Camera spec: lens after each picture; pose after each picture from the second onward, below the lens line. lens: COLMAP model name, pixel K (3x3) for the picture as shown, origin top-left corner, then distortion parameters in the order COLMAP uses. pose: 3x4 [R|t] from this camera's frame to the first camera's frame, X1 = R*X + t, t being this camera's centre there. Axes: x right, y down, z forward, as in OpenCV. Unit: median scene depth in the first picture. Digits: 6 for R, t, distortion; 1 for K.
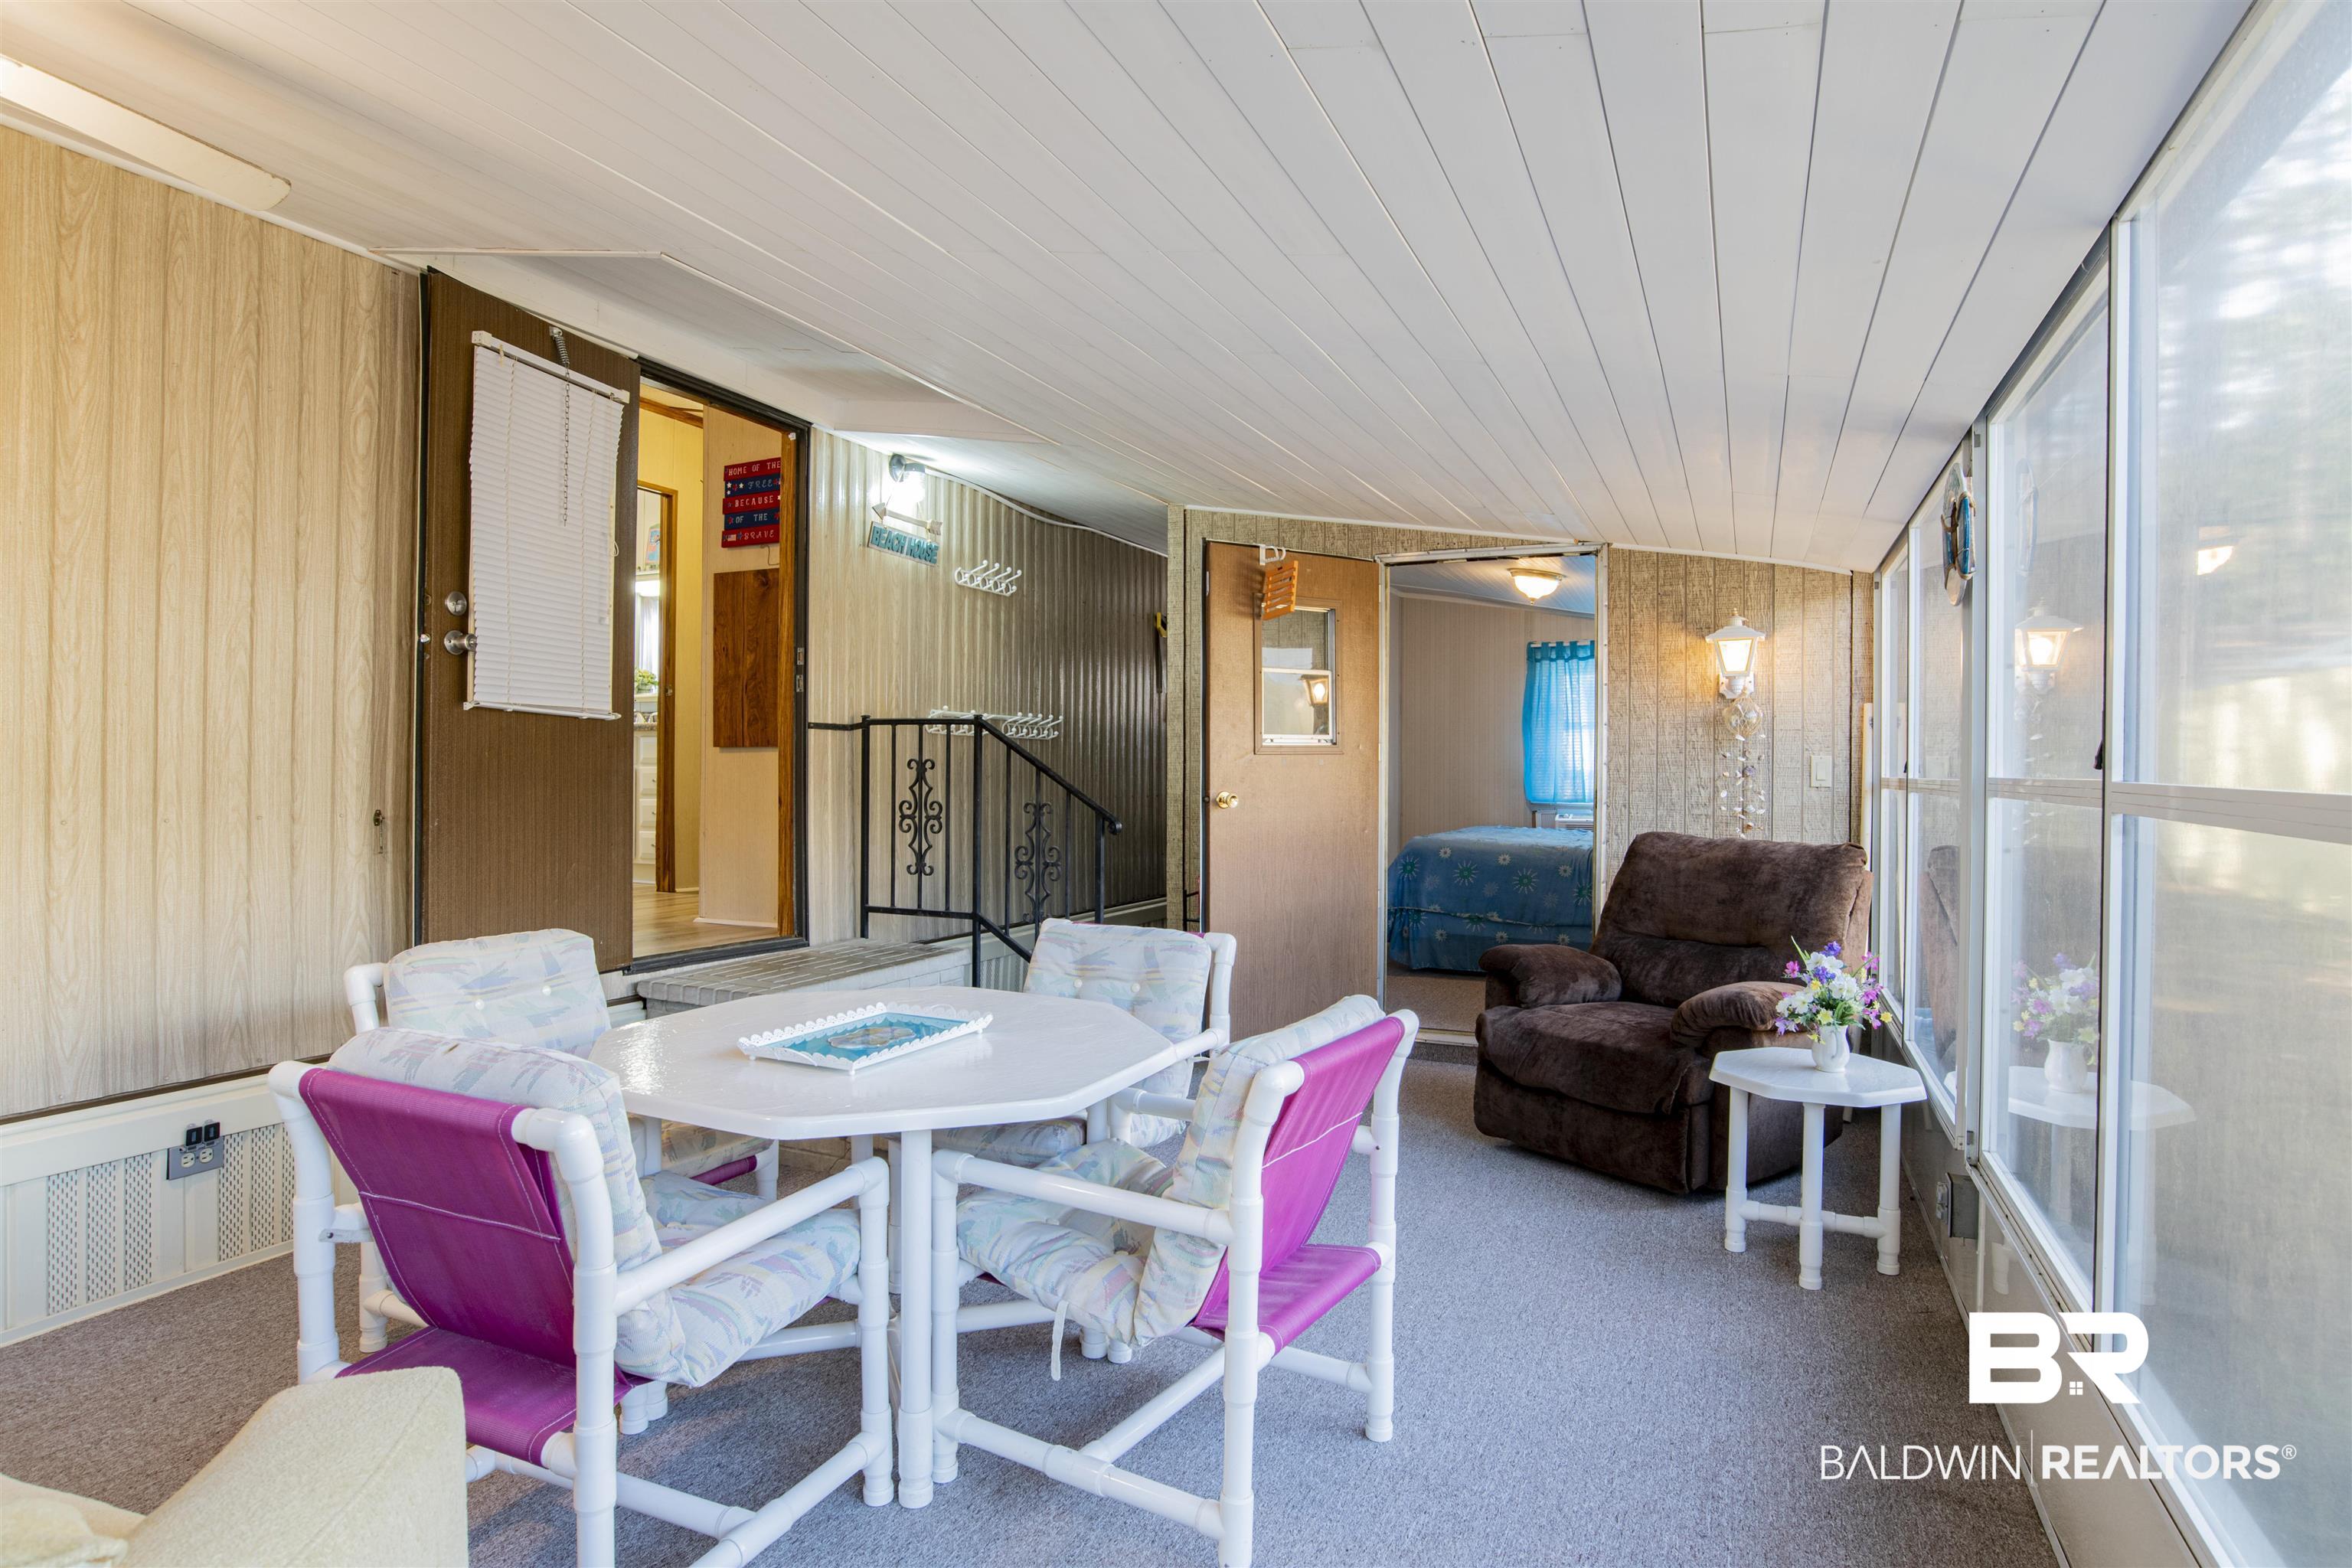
lens RADIAL K [[1317.4, 0, 1173.9], [0, 1317.4, 780.9], [0, 0, 1]] dist [-0.001838, 0.000150]
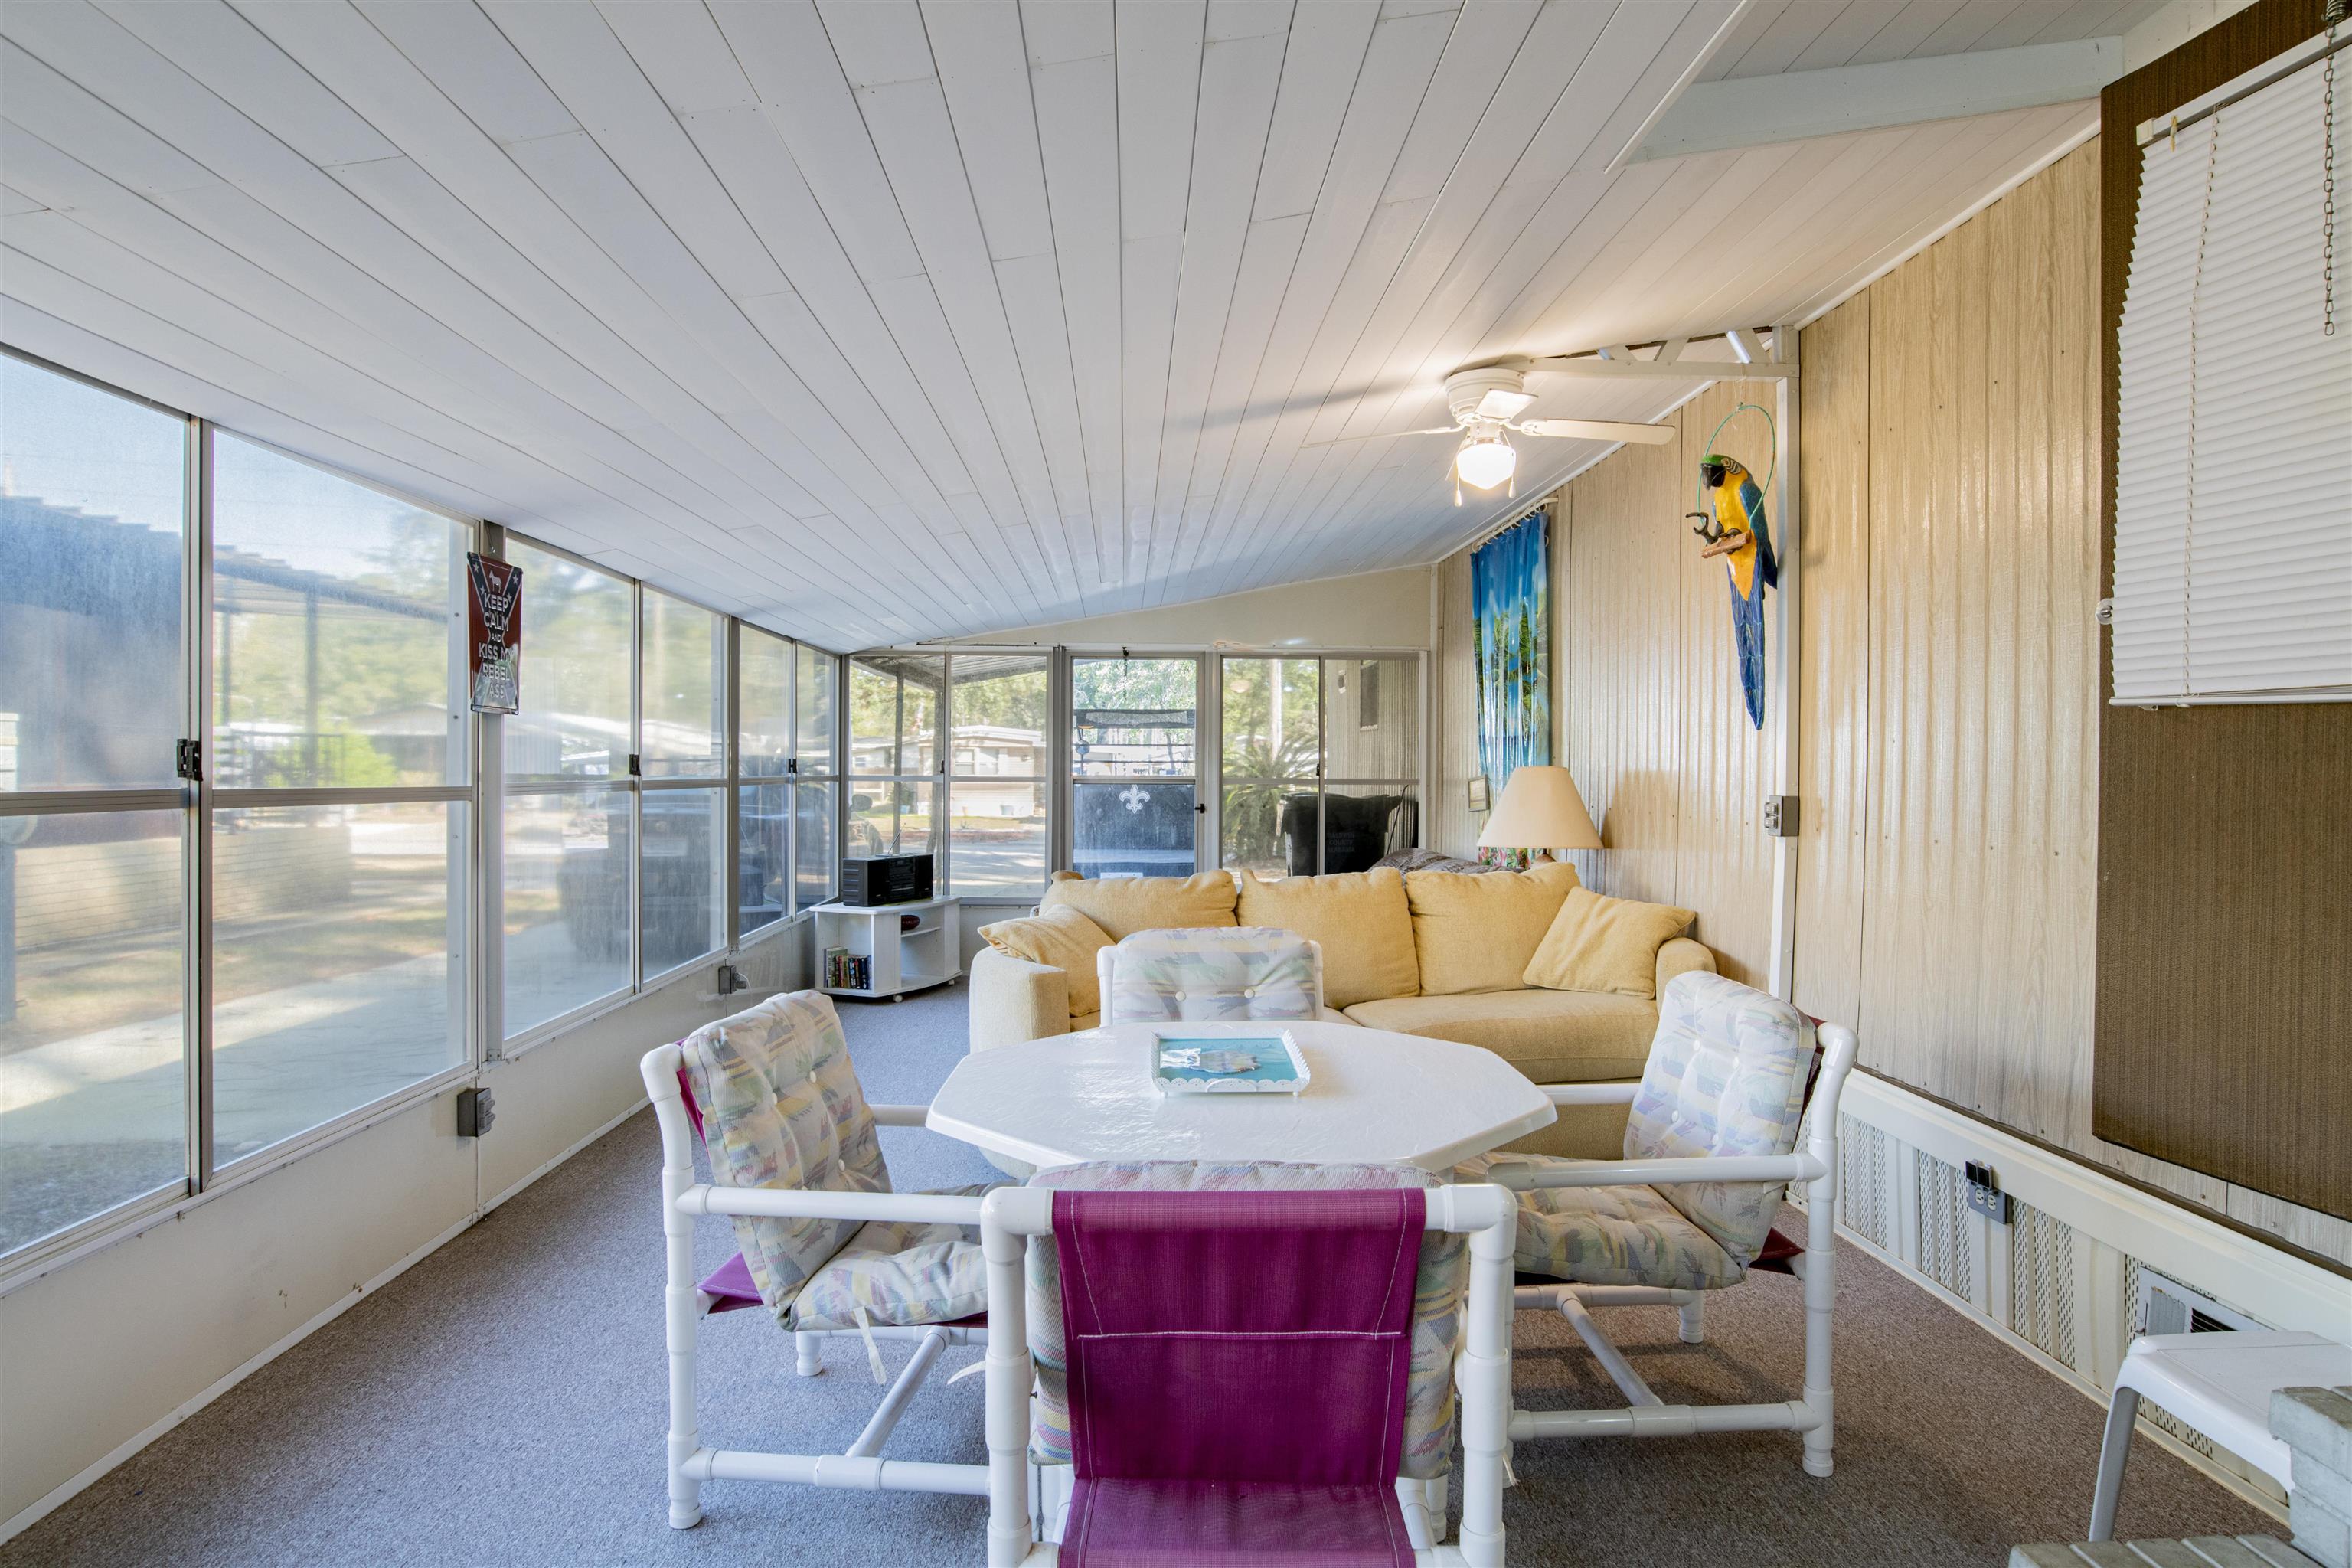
lens RADIAL K [[1317.4, 0, 1177.2], [0, 1317.4, 778.5], [0, 0, 1]] dist [-0.001838, 0.000150]
pose [[-0.900390, -0.010805, -0.434950, 0.124952], [-0.018877, 0.999720, 0.014241, -0.014221], [0.434675, 0.021033, -0.900342, 0.961533]]
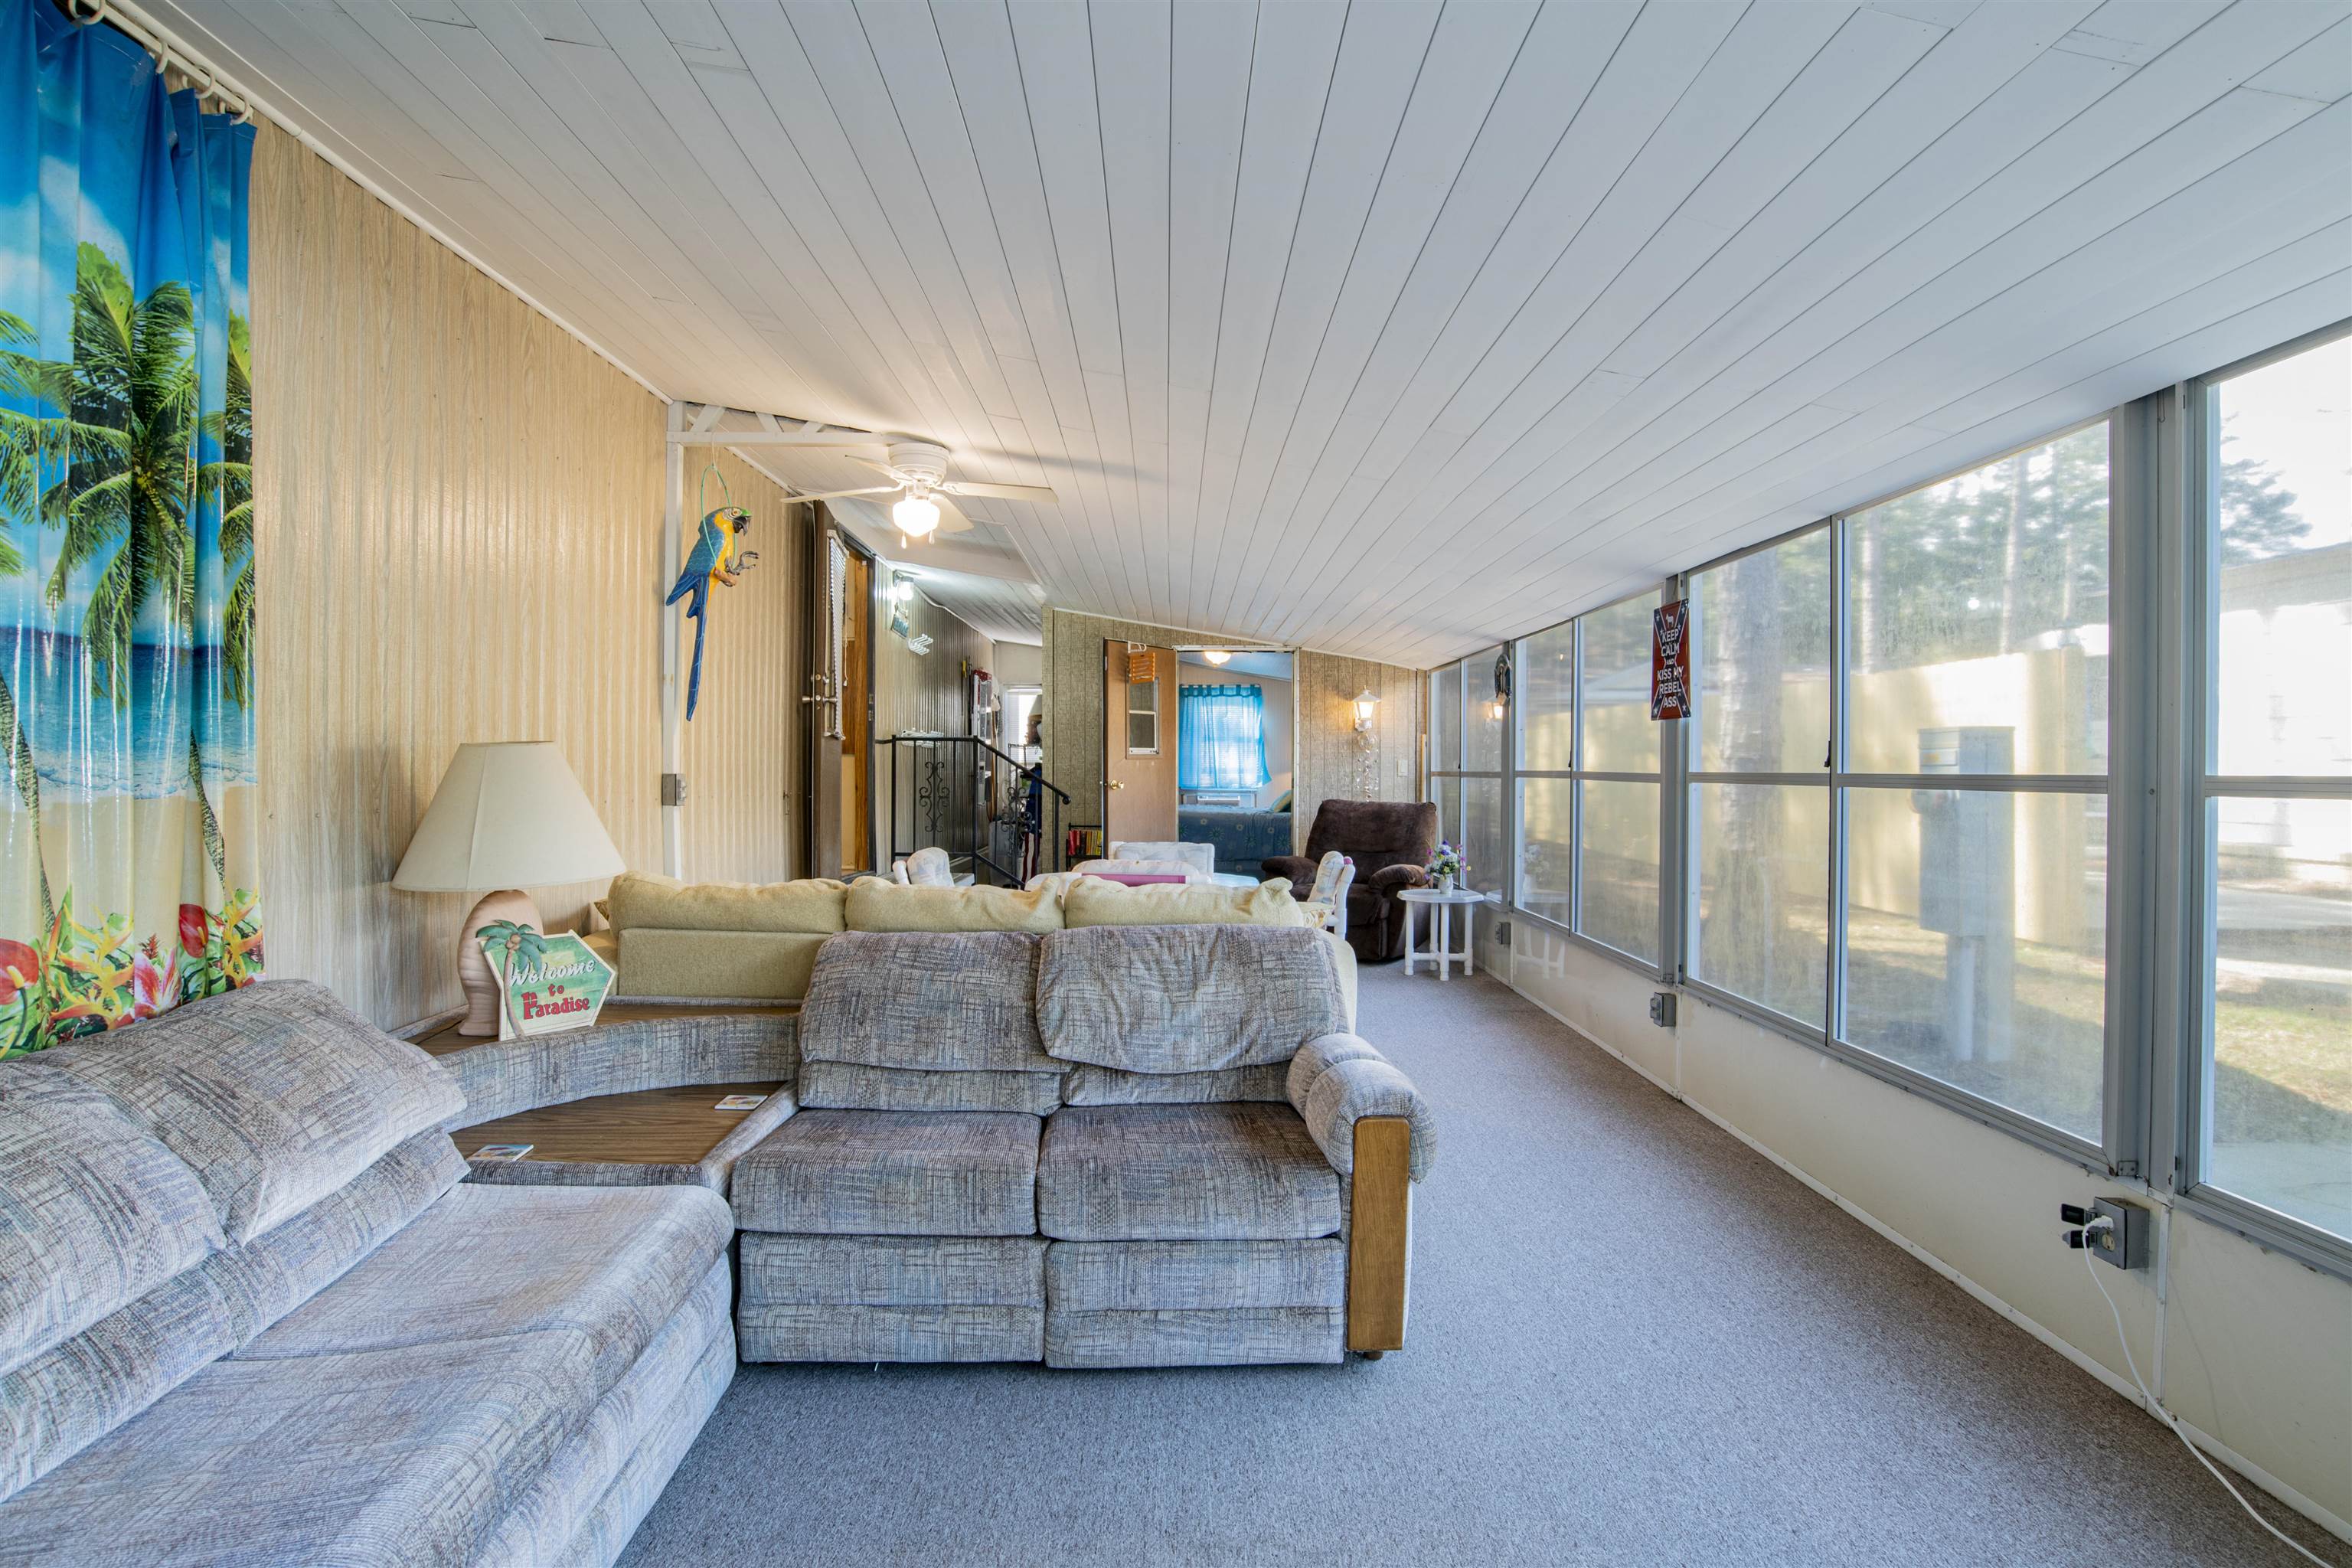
lens RADIAL K [[1219.3, 0, 1176.4], [0, 1219.3, 772.7], [0, 0, 1]] dist [0.001203, 0.000048]
pose [[0.916945, -0.003775, 0.398996, -0.566408], [0.005445, 0.999981, -0.003052, 0.003748], [-0.398976, 0.004971, 0.916948, -0.566635]]
